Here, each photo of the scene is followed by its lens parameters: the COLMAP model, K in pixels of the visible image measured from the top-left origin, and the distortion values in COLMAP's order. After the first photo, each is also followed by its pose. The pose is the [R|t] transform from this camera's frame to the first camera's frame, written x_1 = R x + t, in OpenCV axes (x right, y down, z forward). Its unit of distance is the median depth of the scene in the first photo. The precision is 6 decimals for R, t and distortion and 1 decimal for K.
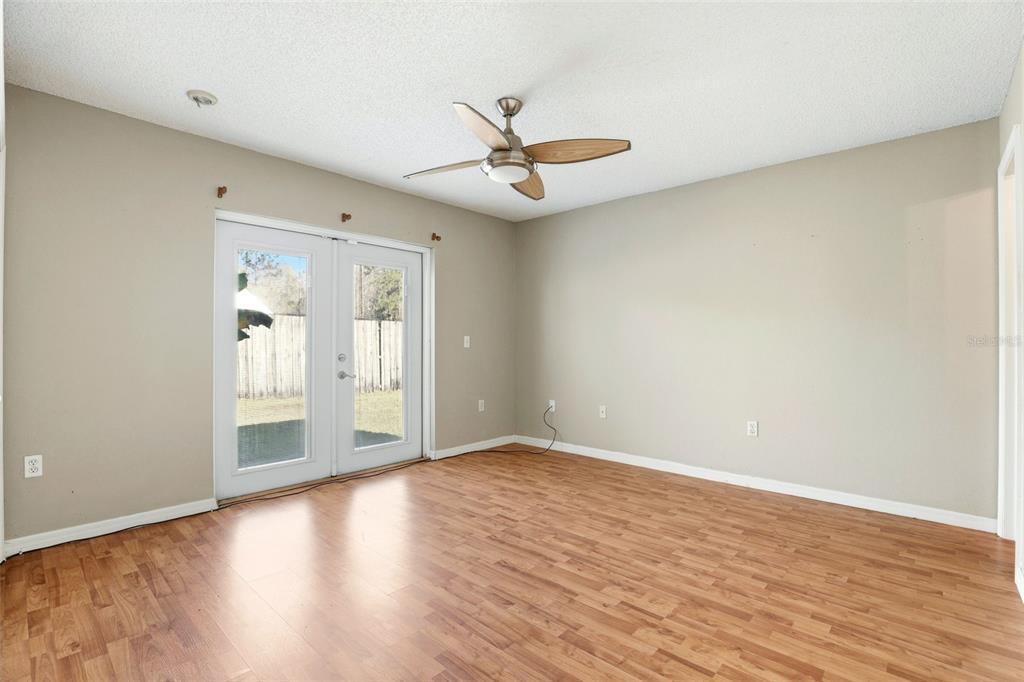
lens RADIAL K [[471.9, 0, 511.7], [0, 471.9, 343.3], [0, 0, 1]] dist [-0.034706, 0.006252]
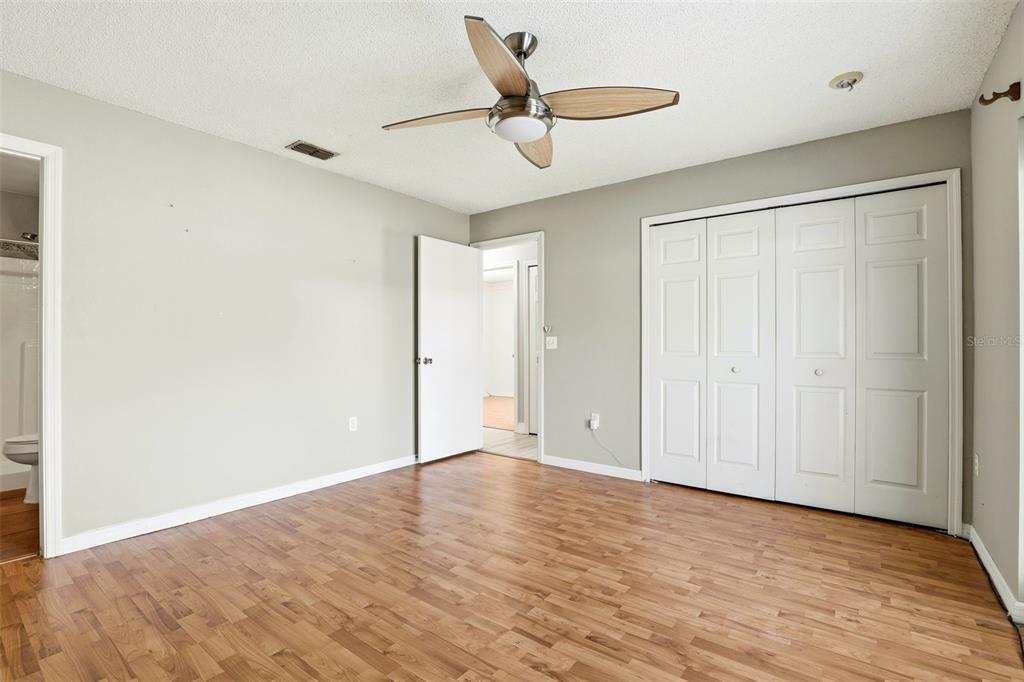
lens RADIAL K [[471.9, 0, 512.1], [0, 471.9, 343.6], [0, 0, 1]] dist [-0.034706, 0.006252]
pose [[-0.996333, -0.003199, -0.085495, 0.079650], [-0.002722, 0.999980, -0.005702, 0.005550], [0.085511, -0.005449, -0.996322, 1.887330]]
